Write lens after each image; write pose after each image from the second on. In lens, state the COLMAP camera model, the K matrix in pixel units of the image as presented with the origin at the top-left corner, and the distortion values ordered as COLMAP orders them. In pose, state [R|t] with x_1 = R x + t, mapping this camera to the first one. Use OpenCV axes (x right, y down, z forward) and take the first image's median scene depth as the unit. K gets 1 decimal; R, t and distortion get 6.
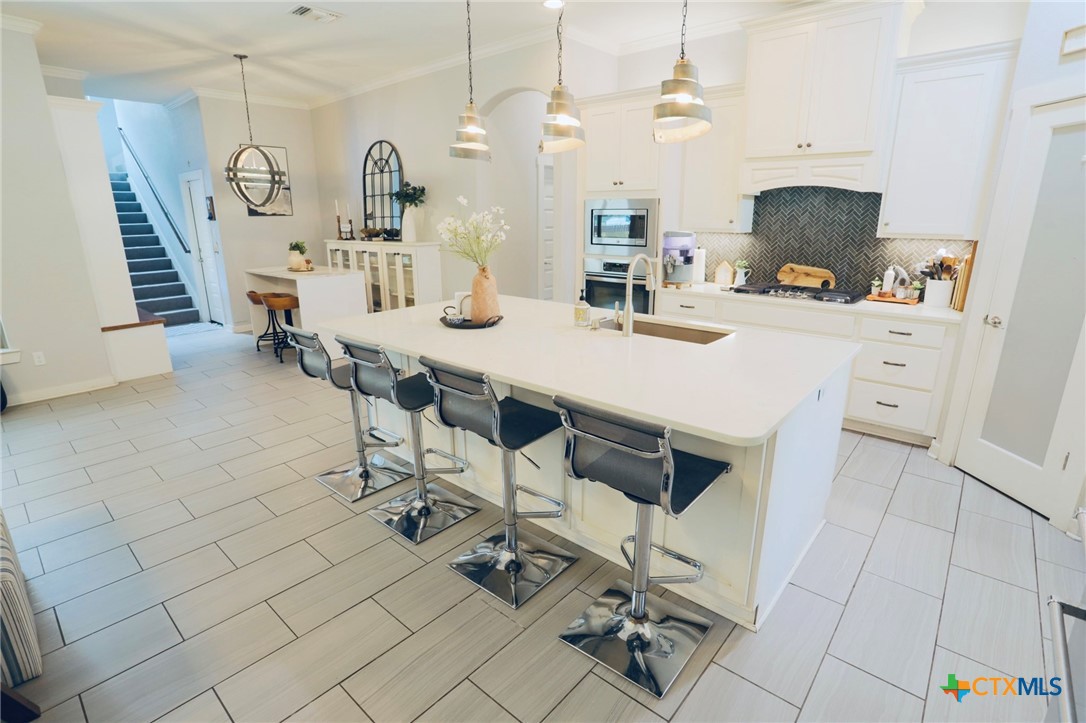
lens RADIAL K [[527.4, 0, 535.6], [0, 527.4, 354.5], [0, 0, 1]] dist [-0.051878, 0.014766]
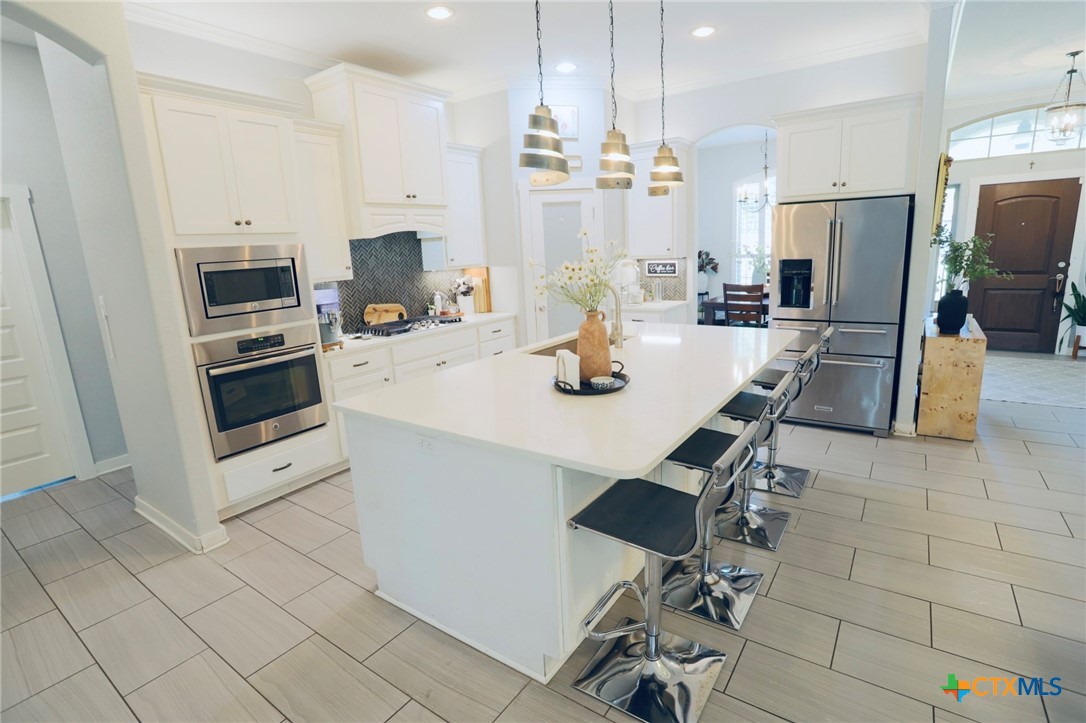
lens RADIAL K [[527.4, 0, 545.8], [0, 527.4, 360.8], [0, 0, 1]] dist [-0.051878, 0.014766]
pose [[-0.123895, -0.200558, 0.971816, -0.609915], [0.306173, 0.923850, 0.229692, -0.204986], [-0.943879, 0.326002, -0.053055, 0.760277]]
